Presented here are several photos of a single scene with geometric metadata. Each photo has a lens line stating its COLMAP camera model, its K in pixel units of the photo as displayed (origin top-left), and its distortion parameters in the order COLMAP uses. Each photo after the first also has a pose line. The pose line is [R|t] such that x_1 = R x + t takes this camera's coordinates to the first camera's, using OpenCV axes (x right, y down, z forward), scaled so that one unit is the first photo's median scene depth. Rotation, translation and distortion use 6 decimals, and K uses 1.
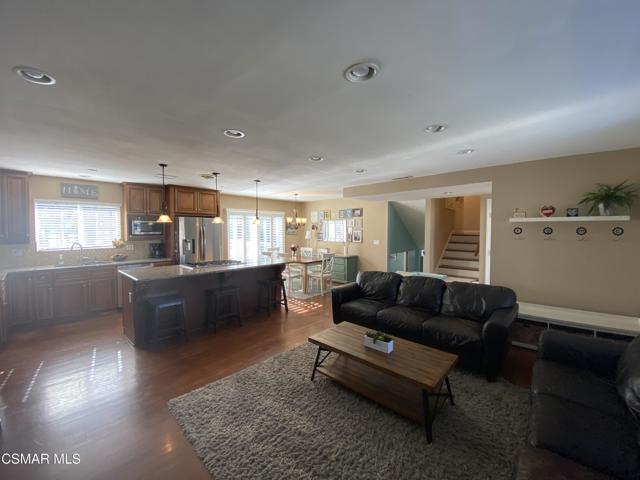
lens RADIAL K [[257.2, 0, 320.0], [0, 257.2, 240.0], [0, 0, 1]] dist [-0.008468, -0.000221]
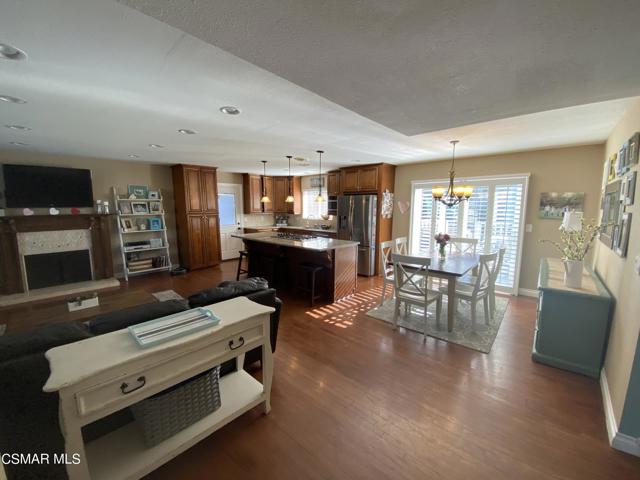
lens RADIAL K [[257.2, 0, 320.0], [0, 257.2, 240.0], [0, 0, 1]] dist [-0.008468, -0.000221]
pose [[0.013620, 0.134894, -0.990766, 0.659017], [-0.035402, 0.990302, 0.134345, -0.050060], [0.999280, 0.033246, 0.018263, 0.974538]]
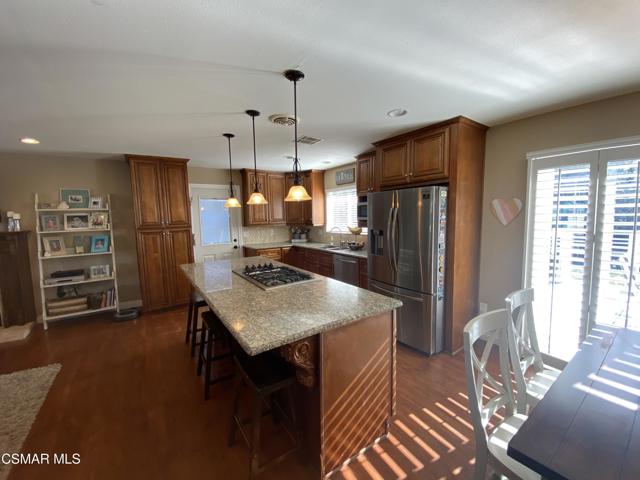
lens RADIAL K [[257.2, 0, 320.0], [0, 257.2, 240.0], [0, 0, 1]] dist [-0.008468, -0.000221]
pose [[-0.210019, 0.100340, -0.972535, 0.098701], [-0.010585, 0.994428, 0.104885, -0.043604], [0.977640, 0.032322, -0.207786, 1.095198]]
